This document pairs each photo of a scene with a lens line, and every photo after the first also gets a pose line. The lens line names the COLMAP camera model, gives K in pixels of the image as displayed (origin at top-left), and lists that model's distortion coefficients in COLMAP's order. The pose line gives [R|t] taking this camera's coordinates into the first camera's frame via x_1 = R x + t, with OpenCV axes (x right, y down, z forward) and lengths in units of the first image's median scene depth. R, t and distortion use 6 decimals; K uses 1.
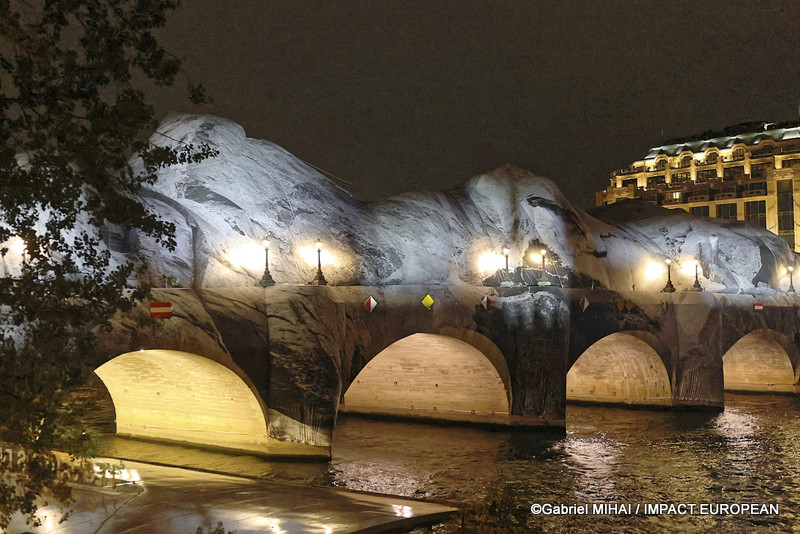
lens RADIAL K [[953.1, 0, 400.0], [0, 953.1, 267.0], [0, 0, 1]] dist [-0.018260, -0.013465]
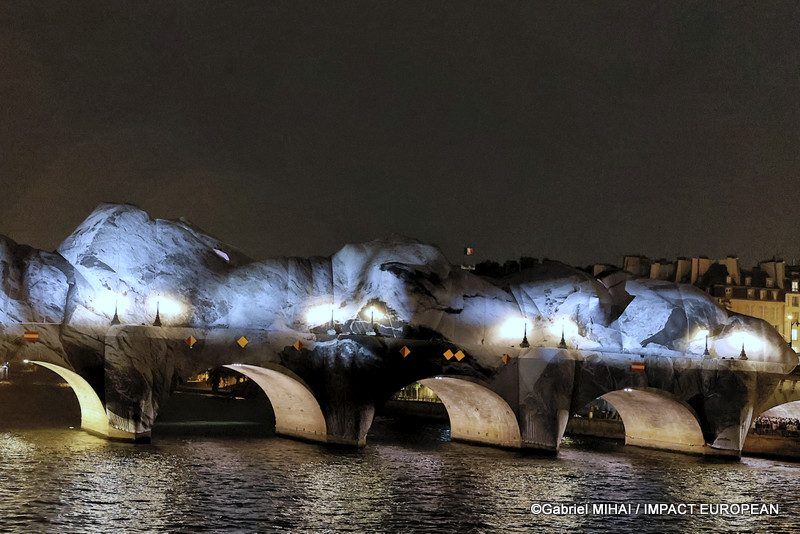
lens RADIAL K [[1366.6, 0, 402.0], [0, 1366.6, 245.3], [0, 0, 1]] dist [-0.070198, 0.122241]
pose [[0.899139, 0.013031, -0.437470, 1.072506], [-0.033555, 0.998667, -0.039220, -0.032127], [0.436376, 0.049943, 0.898377, -0.653991]]
